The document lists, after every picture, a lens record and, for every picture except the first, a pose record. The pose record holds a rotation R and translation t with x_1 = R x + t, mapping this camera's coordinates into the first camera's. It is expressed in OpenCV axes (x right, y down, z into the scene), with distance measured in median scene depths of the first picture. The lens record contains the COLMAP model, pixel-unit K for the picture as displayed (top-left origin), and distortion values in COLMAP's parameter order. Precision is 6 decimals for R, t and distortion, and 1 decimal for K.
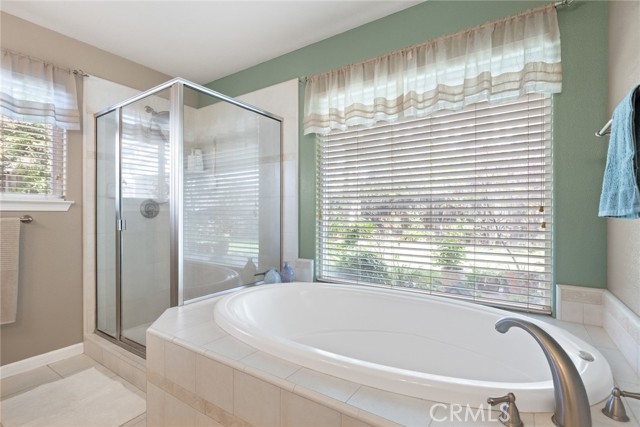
lens RADIAL K [[305.7, 0, 320.6], [0, 305.7, 212.8], [0, 0, 1]] dist [0.001656, 0.000035]
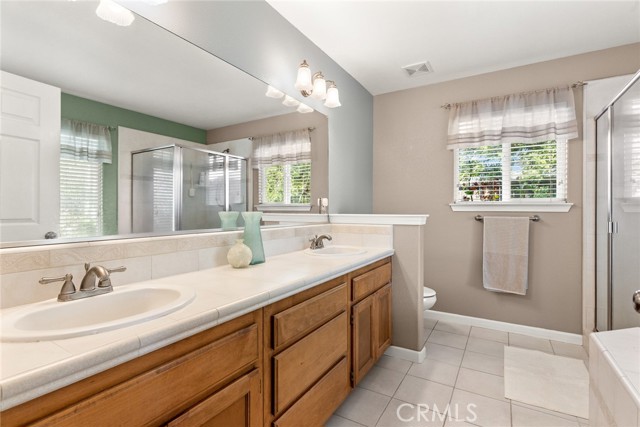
lens RADIAL K [[305.7, 0, 320.3], [0, 305.7, 210.8], [0, 0, 1]] dist [0.001656, 0.000035]
pose [[0.031393, 0.000224, -0.999507, 0.273632], [-0.008641, 0.999963, -0.000048, -0.002249], [0.999470, 0.008638, 0.031394, 0.057480]]
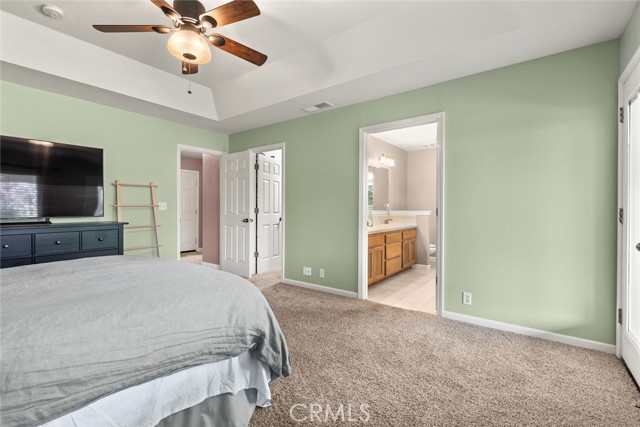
lens RADIAL K [[287.2, 0, 320.3], [0, 287.2, 214.0], [0, 0, 1]] dist [-0.000107, 0.000050]
pose [[-0.054837, 0.005352, -0.998481, 2.353688], [-0.011034, 0.999921, 0.005966, 0.047263], [0.998434, 0.011344, -0.054774, -0.521052]]
